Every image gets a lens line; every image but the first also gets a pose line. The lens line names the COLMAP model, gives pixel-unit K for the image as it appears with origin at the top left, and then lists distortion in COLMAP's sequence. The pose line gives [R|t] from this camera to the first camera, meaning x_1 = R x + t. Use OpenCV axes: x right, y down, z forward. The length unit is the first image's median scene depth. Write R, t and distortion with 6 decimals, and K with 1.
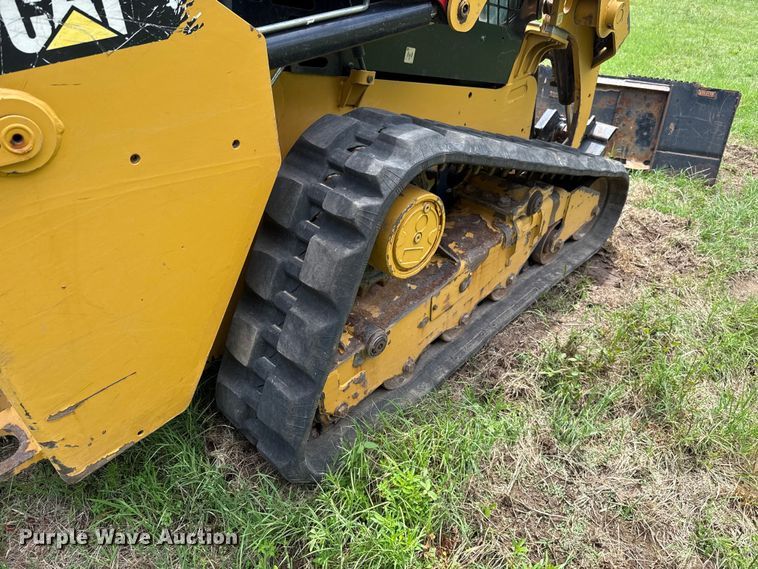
lens RADIAL K [[532.3, 0, 379.0], [0, 532.3, 284.5], [0, 0, 1]] dist [0.073477, -0.101054]
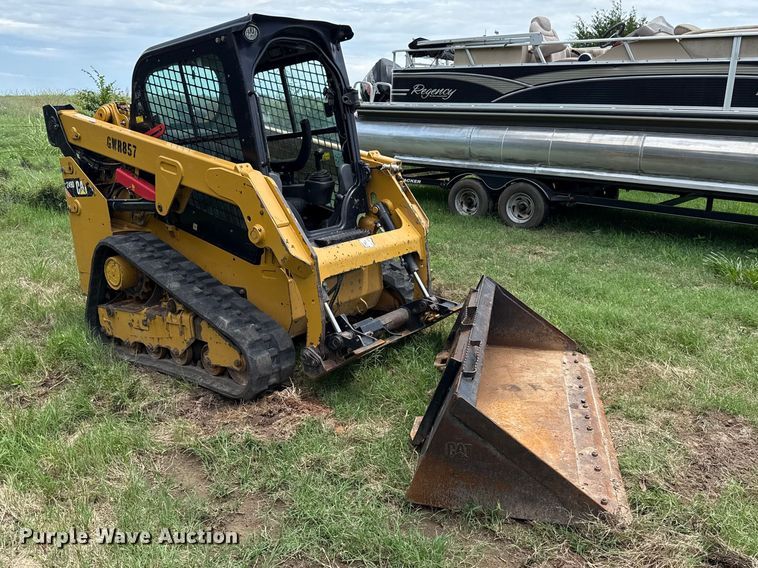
lens RADIAL K [[641.0, 0, 346.6], [0, 641.0, 268.2], [0, 0, 1]] dist [0.039816, -0.012083]
pose [[0.050879, 0.188107, -0.980830, 2.353115], [-0.547624, 0.826546, 0.130111, -0.836582], [0.835176, 0.530506, 0.145066, 1.055093]]
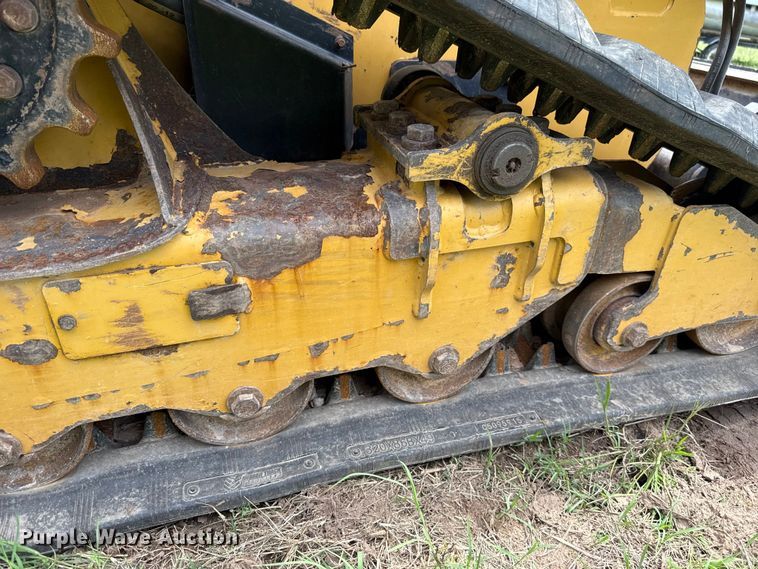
lens RADIAL K [[532.3, 0, 379.0], [0, 532.3, 284.5], [0, 0, 1]] dist [0.073477, -0.101054]
pose [[0.874878, 0.280118, -0.395124, 0.361022], [-0.330771, 0.941474, -0.064943, -0.022861], [0.353807, 0.187513, 0.916329, 0.625915]]
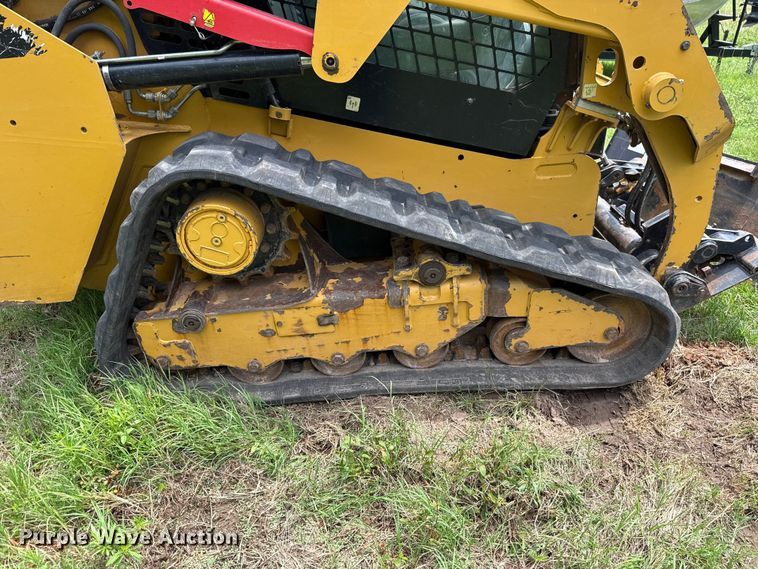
lens RADIAL K [[529.2, 0, 379.0], [0, 529.2, 284.5], [0, 0, 1]] dist [0.111615, -0.129604]
pose [[0.704649, 0.318967, -0.633822, 0.770471], [-0.380258, 0.923917, 0.042205, -0.130557], [0.599061, 0.211276, 0.772326, 0.229055]]
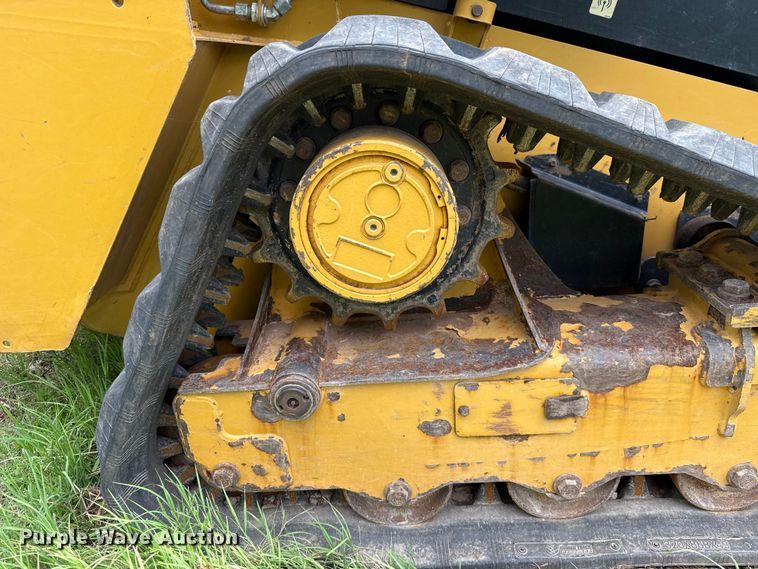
lens RADIAL K [[532.3, 0, 379.0], [0, 532.3, 284.5], [0, 0, 1]] dist [0.073477, -0.101054]
pose [[0.675621, 0.256269, -0.691276, 0.325195], [-0.412219, 0.908690, -0.066015, -0.000801], [0.611238, 0.329558, 0.719569, 0.445151]]
